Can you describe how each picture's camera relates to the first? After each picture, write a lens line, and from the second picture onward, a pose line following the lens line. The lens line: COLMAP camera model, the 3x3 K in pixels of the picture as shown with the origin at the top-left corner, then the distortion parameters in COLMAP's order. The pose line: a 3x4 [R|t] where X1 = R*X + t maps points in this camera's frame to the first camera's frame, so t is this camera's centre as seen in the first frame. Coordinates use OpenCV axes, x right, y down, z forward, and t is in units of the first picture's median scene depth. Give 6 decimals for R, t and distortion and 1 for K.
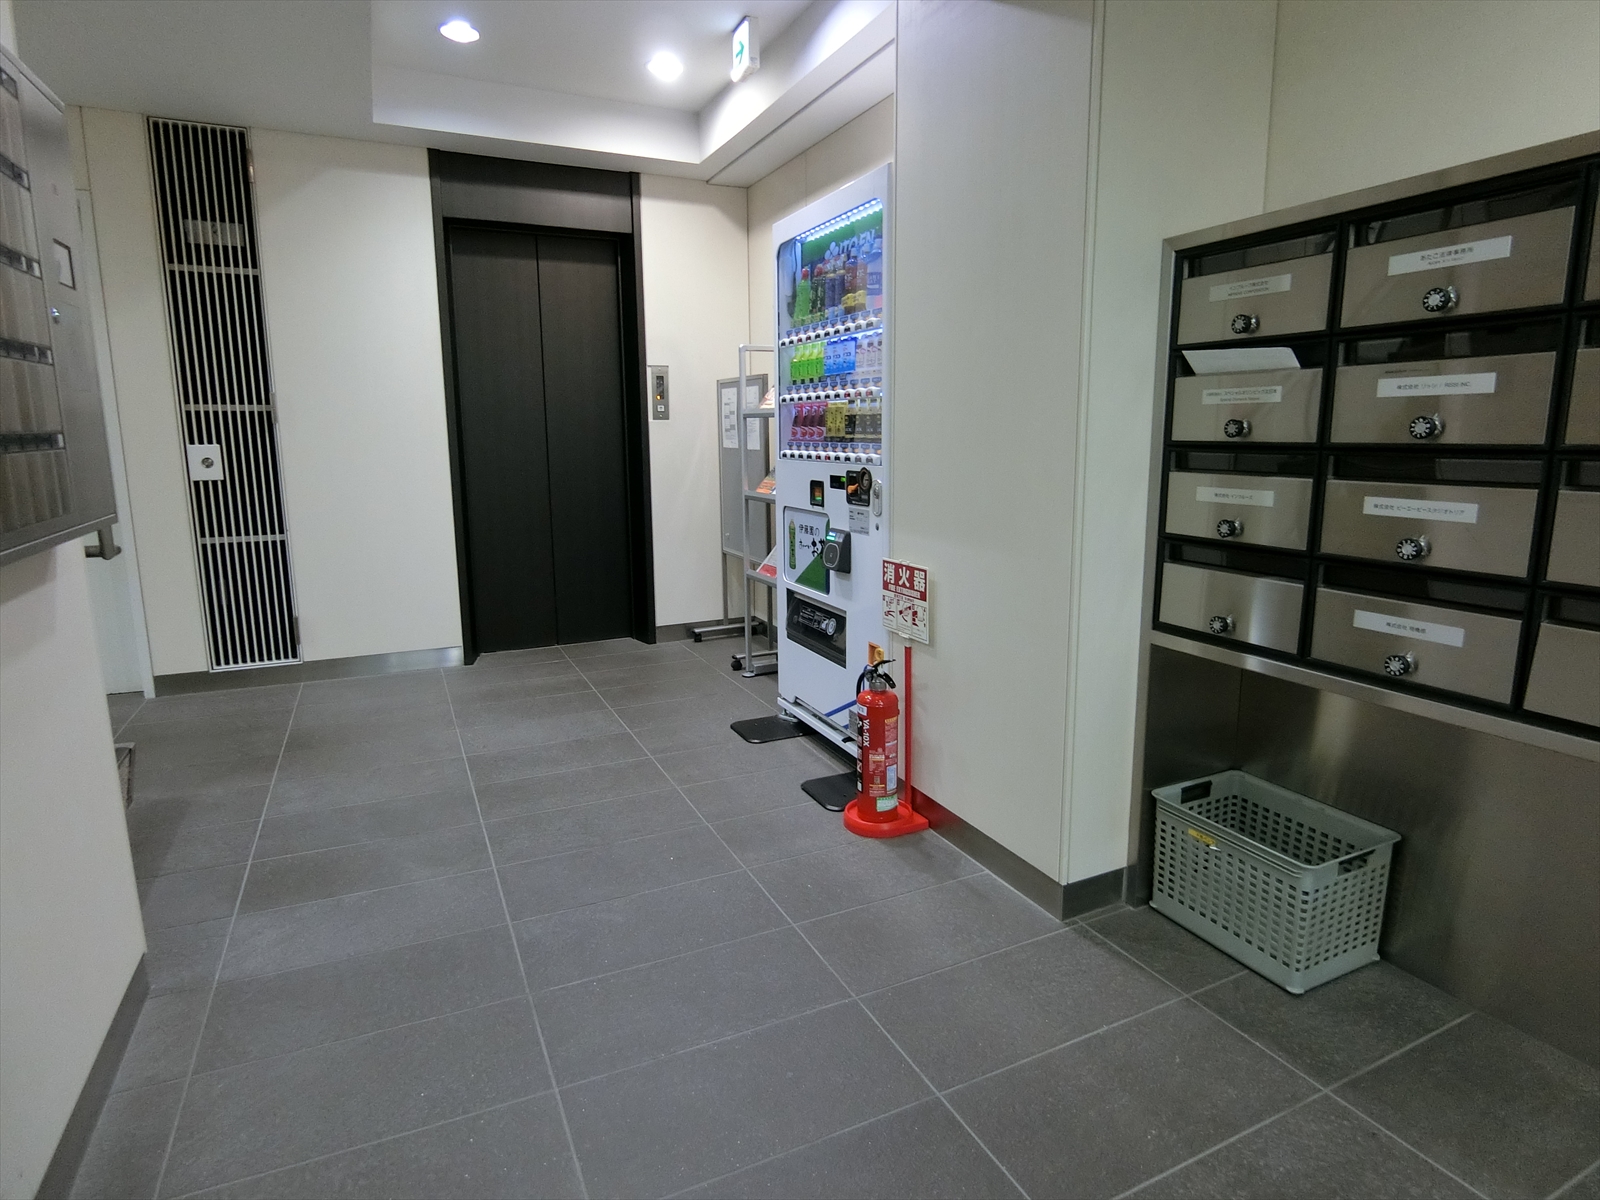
lens RADIAL K [[893.8, 0, 803.7], [0, 893.8, 595.3], [0, 0, 1]] dist [-0.025461, 0.000909]
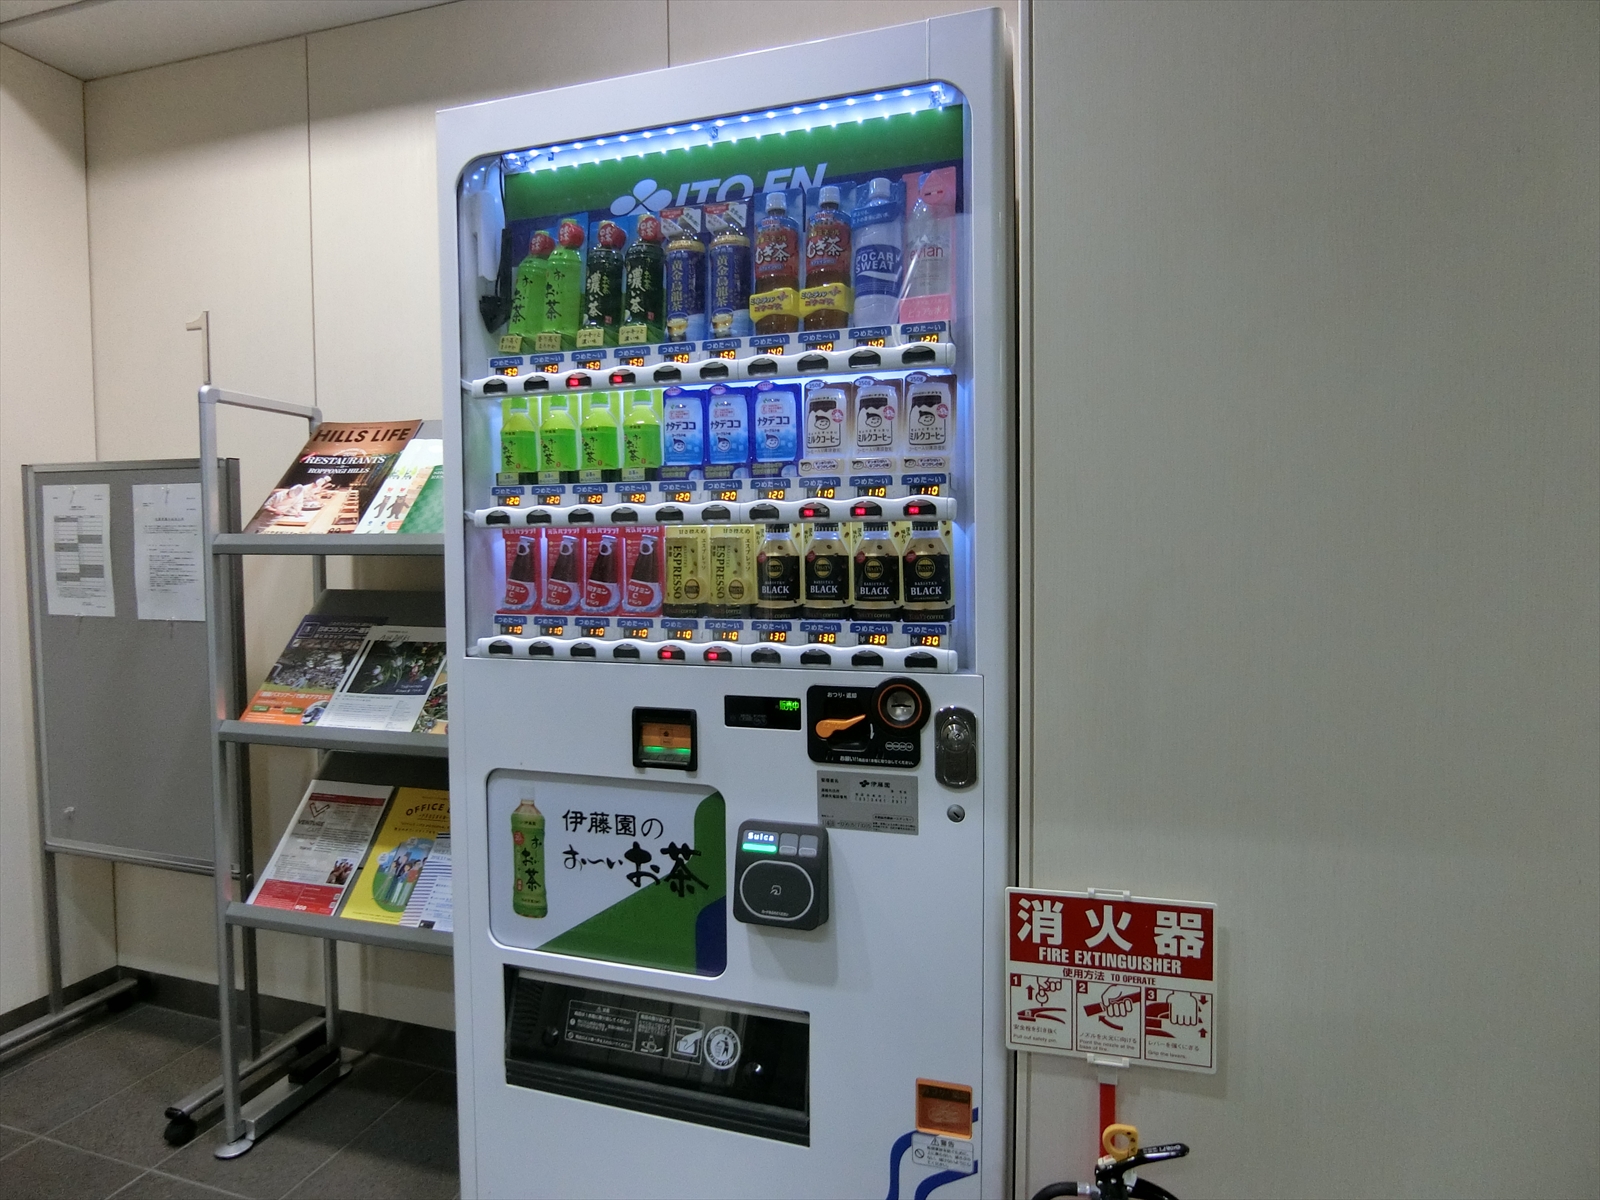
lens RADIAL K [[893.8, 0, 796.8], [0, 893.8, 592.3], [0, 0, 1]] dist [-0.025461, 0.000909]
pose [[0.667894, -0.029509, 0.743672, -0.271865], [0.137104, 0.986991, -0.083970, -0.148380], [-0.731519, 0.158043, 0.663251, 0.712791]]
